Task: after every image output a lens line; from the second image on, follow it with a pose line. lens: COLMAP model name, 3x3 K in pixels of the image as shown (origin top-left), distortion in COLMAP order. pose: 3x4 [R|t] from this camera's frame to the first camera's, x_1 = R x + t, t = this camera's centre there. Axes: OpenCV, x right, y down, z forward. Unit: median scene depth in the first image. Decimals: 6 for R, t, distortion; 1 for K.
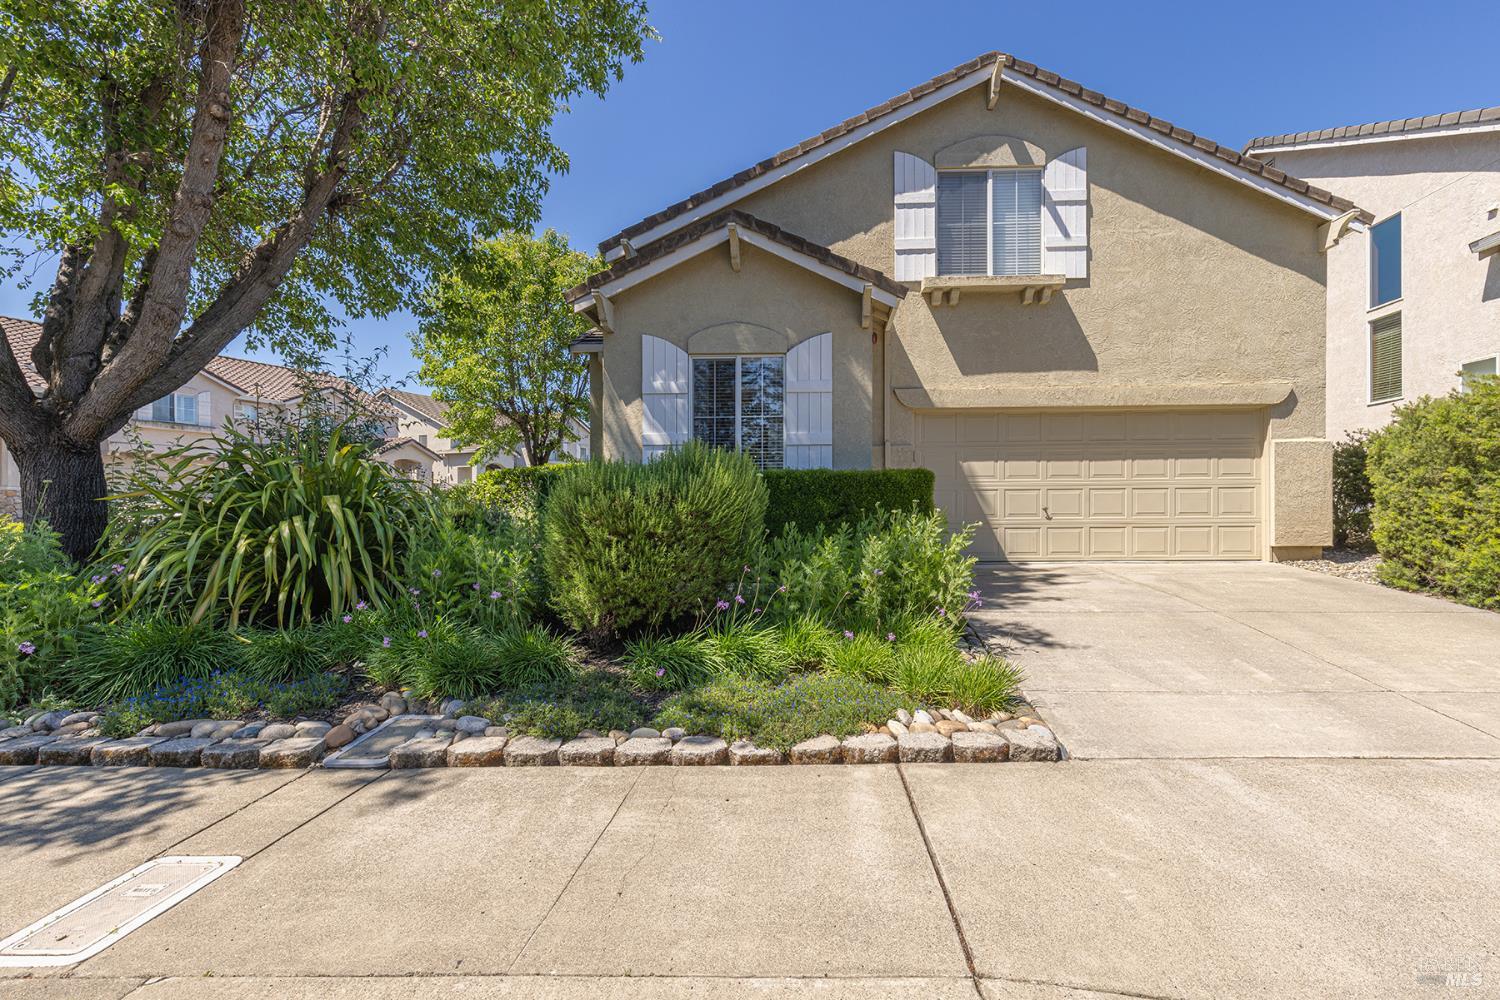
lens RADIAL K [[686.5, 0, 759.9], [0, 686.5, 495.4], [0, 0, 1]] dist [0.010863, -0.002612]
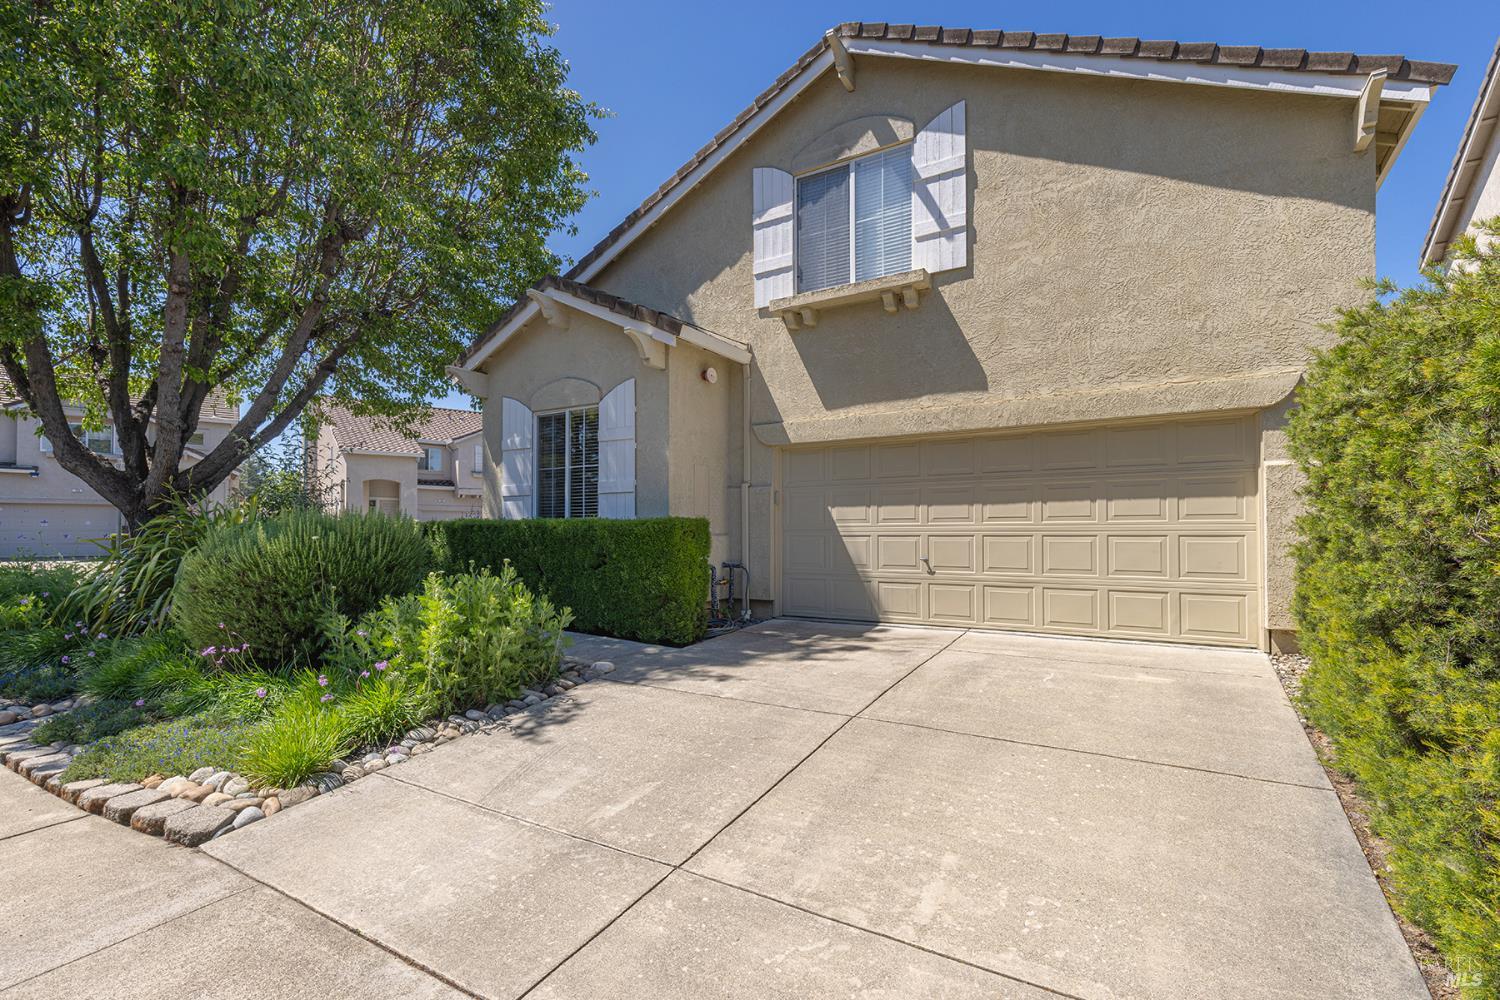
lens RADIAL K [[686.5, 0, 758.9], [0, 686.5, 511.4], [0, 0, 1]] dist [0.010863, -0.002612]
pose [[0.864903, -0.011170, -0.501815, 0.659240], [0.004243, 0.999879, -0.014944, -0.027178], [0.501921, 0.010795, 0.864846, 0.210431]]
